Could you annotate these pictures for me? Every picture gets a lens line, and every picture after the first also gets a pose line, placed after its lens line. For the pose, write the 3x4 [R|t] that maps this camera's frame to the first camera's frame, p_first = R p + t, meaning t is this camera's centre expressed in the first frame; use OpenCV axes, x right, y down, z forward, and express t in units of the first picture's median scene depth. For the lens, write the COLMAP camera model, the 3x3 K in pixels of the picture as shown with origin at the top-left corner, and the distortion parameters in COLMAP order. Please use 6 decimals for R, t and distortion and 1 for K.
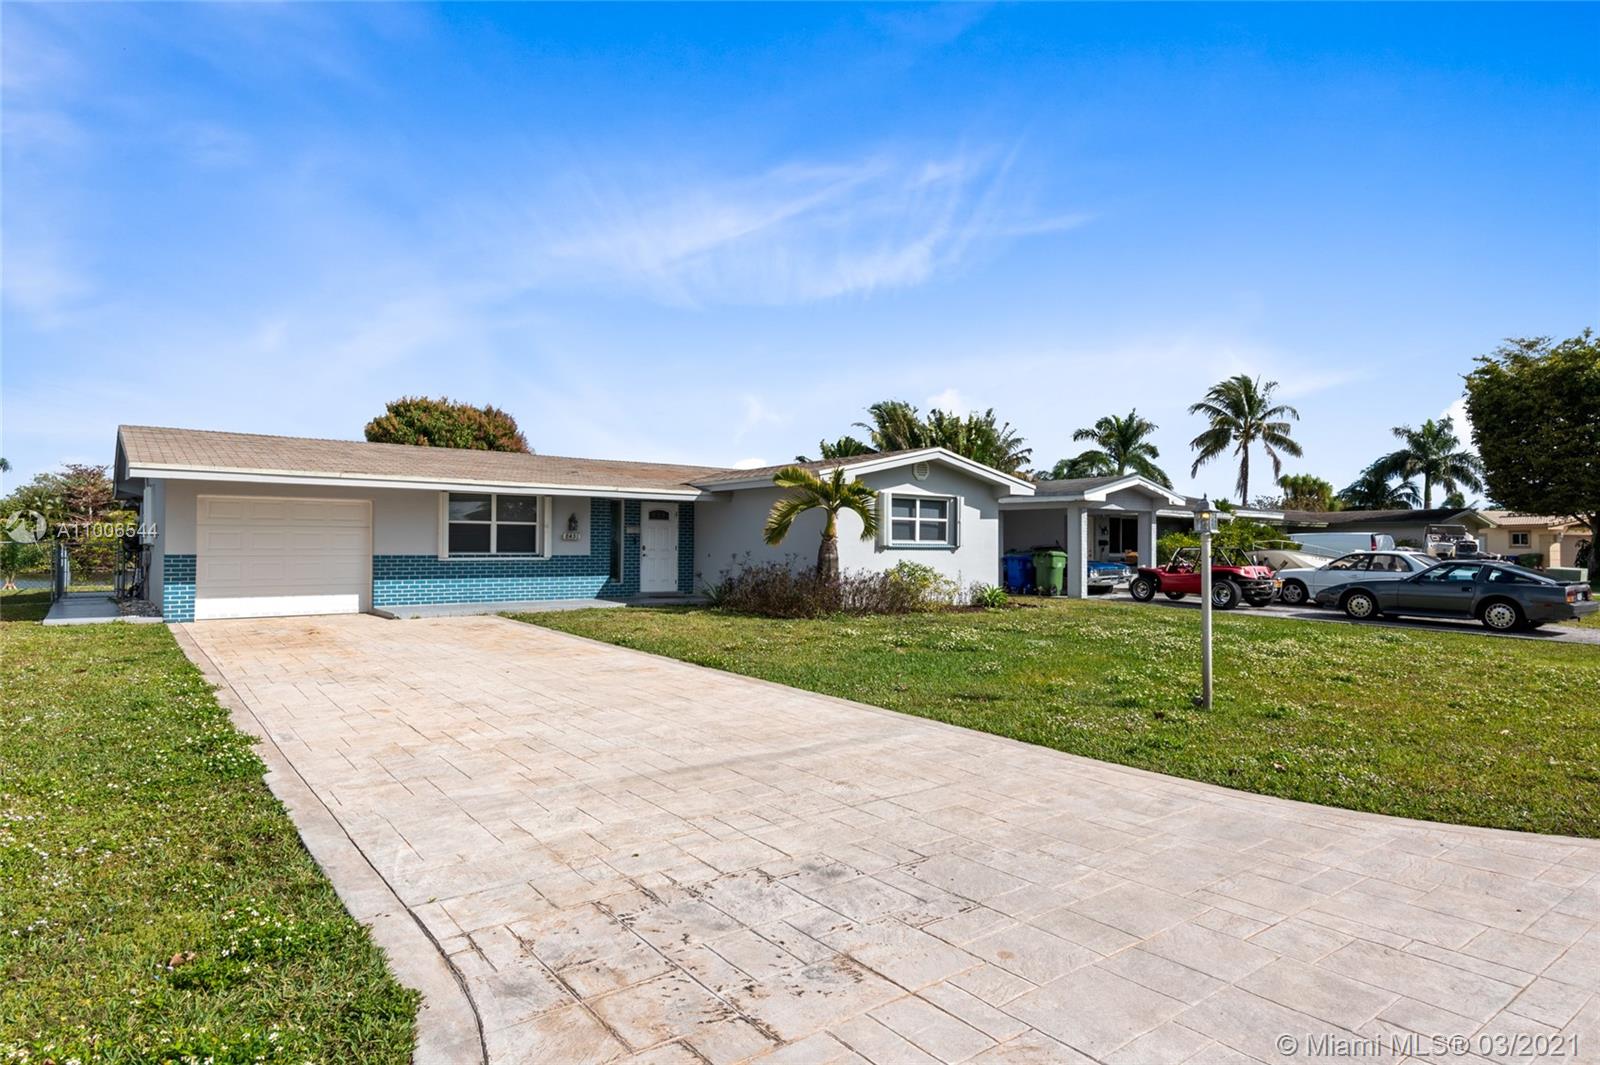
lens RADIAL K [[878.7, 0, 797.6], [0, 878.7, 530.8], [0, 0, 1]] dist [0.047786, -0.038431]
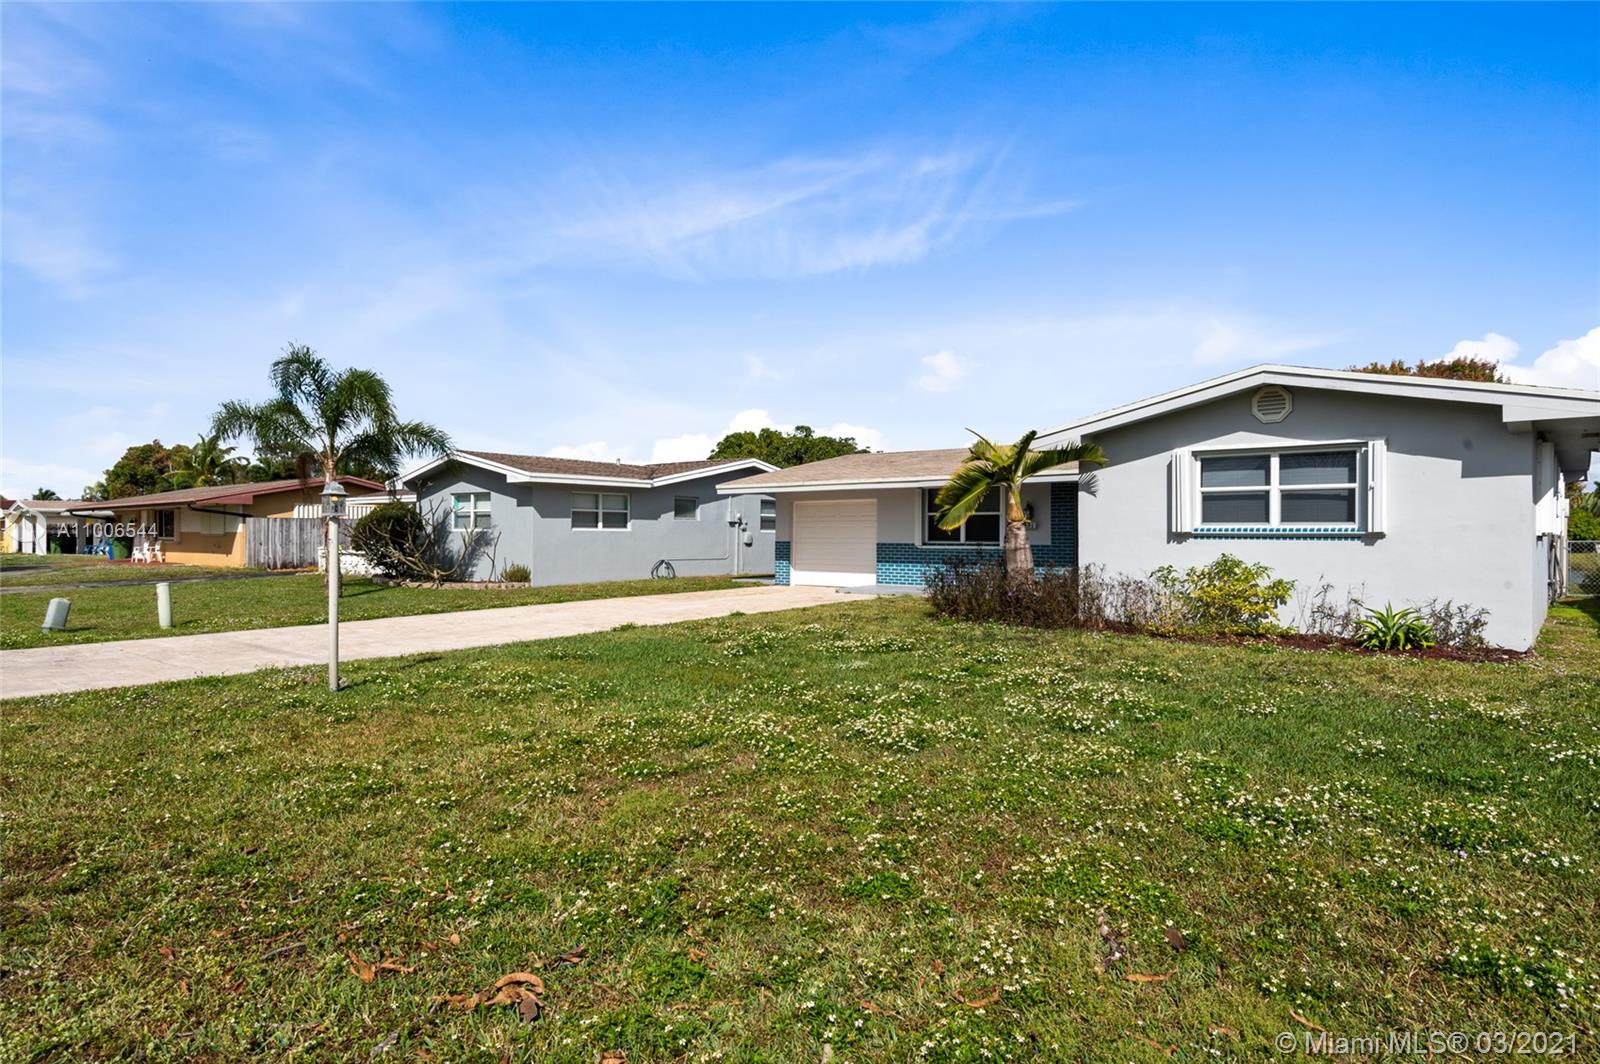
lens RADIAL K [[921.1, 0, 800.0], [0, 921.1, 532.0], [0, 0, 1]] dist [-0.000487, -0.000485]
pose [[0.204218, -0.007318, -0.978898, 0.684034], [0.018638, 0.999820, -0.003586, 0.013201], [0.978748, -0.017512, 0.204317, 0.557722]]
